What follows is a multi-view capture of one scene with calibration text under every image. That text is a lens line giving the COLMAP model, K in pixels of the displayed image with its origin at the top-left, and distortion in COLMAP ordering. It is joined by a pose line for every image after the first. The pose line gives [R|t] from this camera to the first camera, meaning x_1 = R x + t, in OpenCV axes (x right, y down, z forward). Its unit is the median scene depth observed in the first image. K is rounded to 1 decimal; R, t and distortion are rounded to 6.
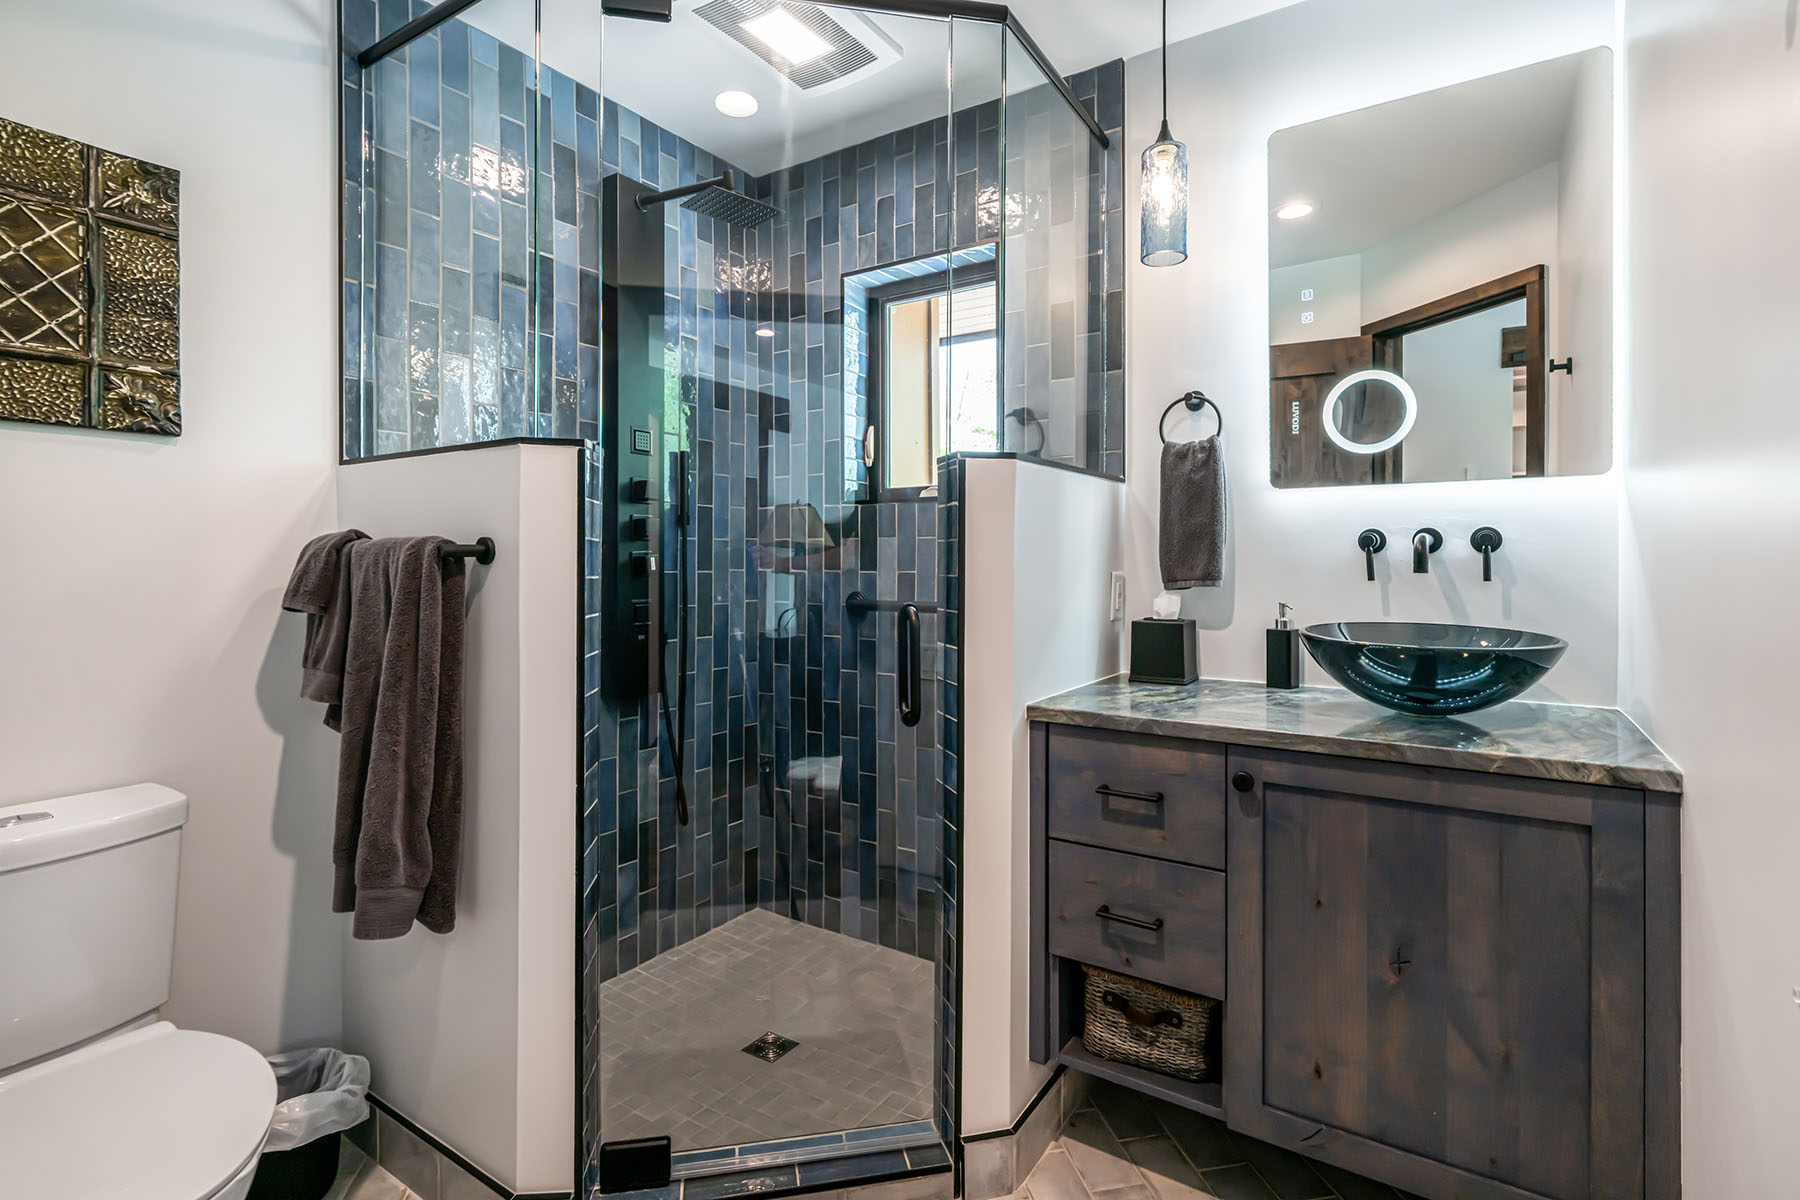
lens RADIAL K [[869.4, 0, 900.4], [0, 869.4, 550.9], [0, 0, 1]] dist [0.002160, 0.000129]
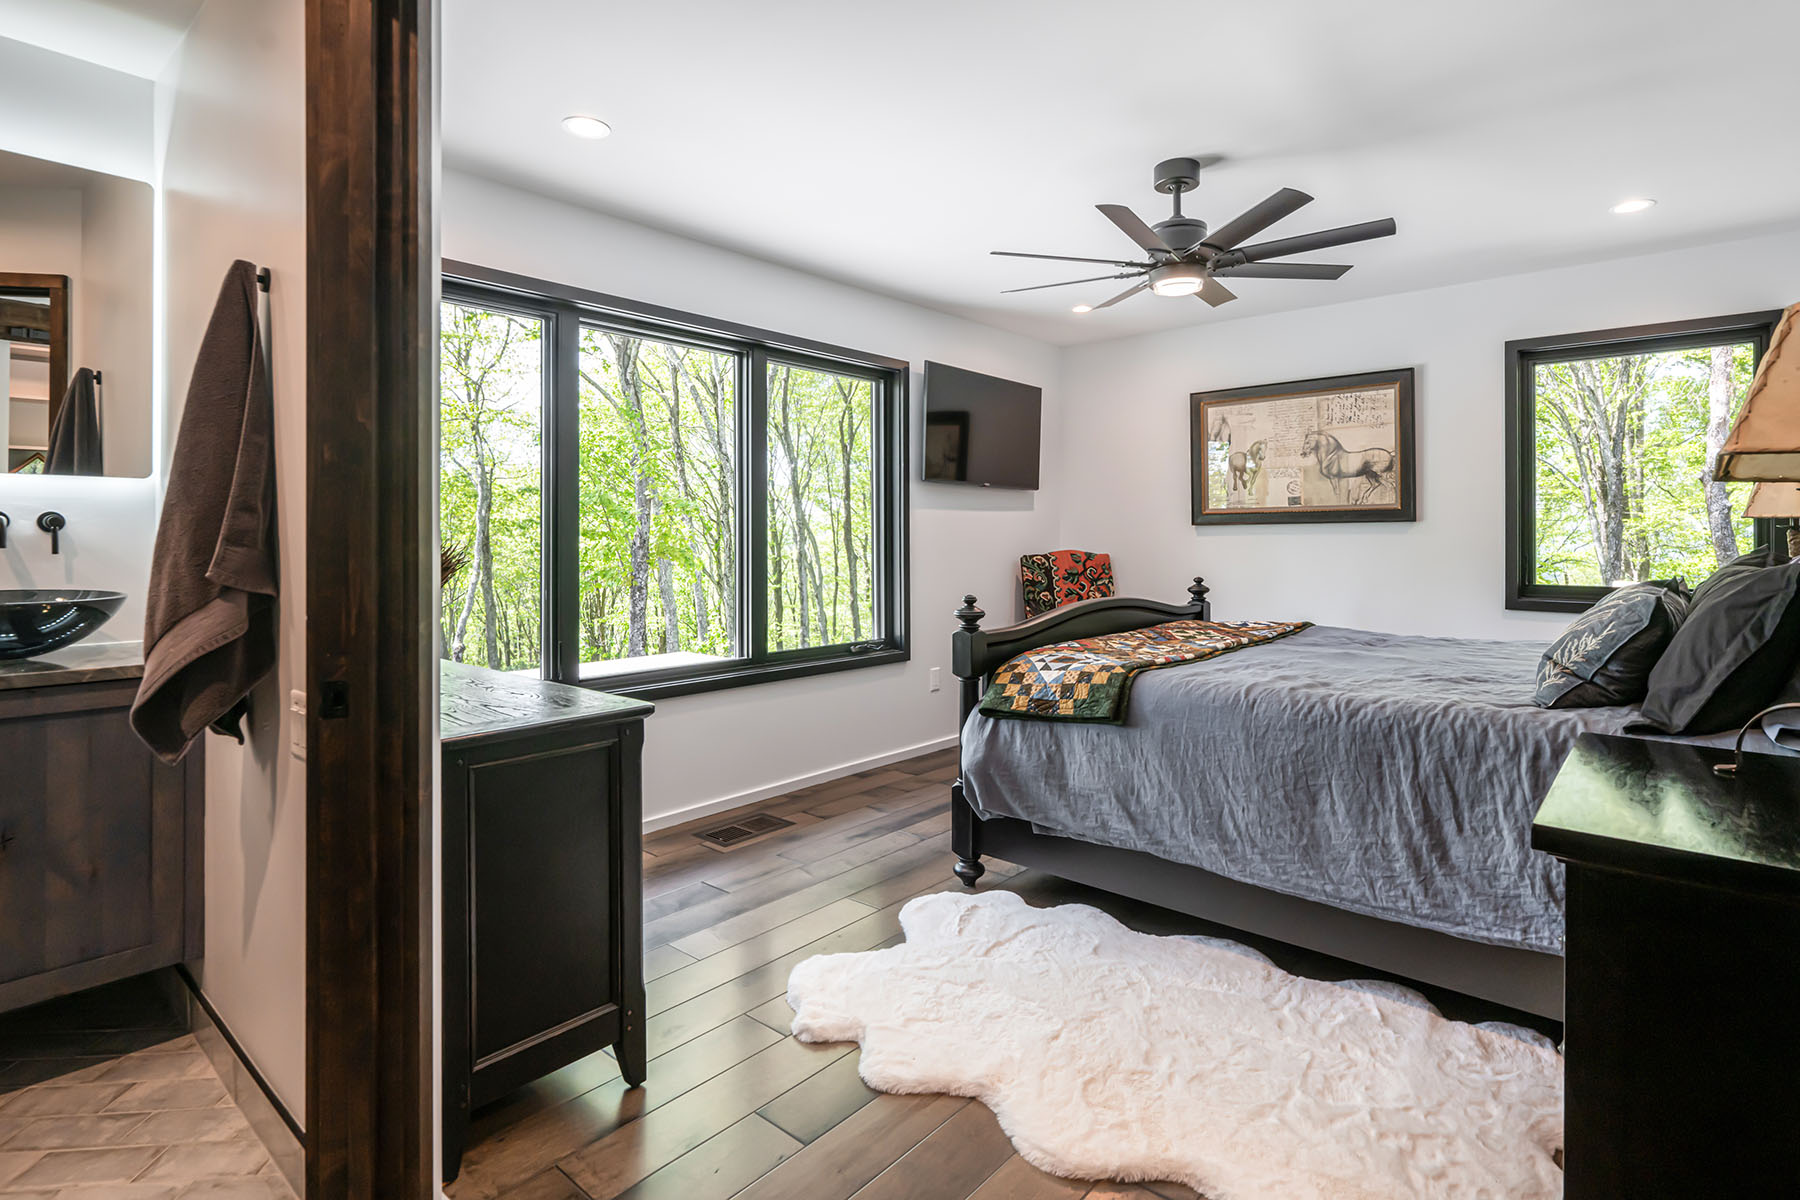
lens RADIAL K [[869.4, 0, 900.4], [0, 869.4, 550.9], [0, 0, 1]] dist [0.002160, 0.000129]
pose [[0.140048, -0.012549, 0.990065, -0.522961], [-0.011240, 0.999835, 0.014263, -0.002702], [-0.990081, -0.013126, 0.139884, -0.510175]]
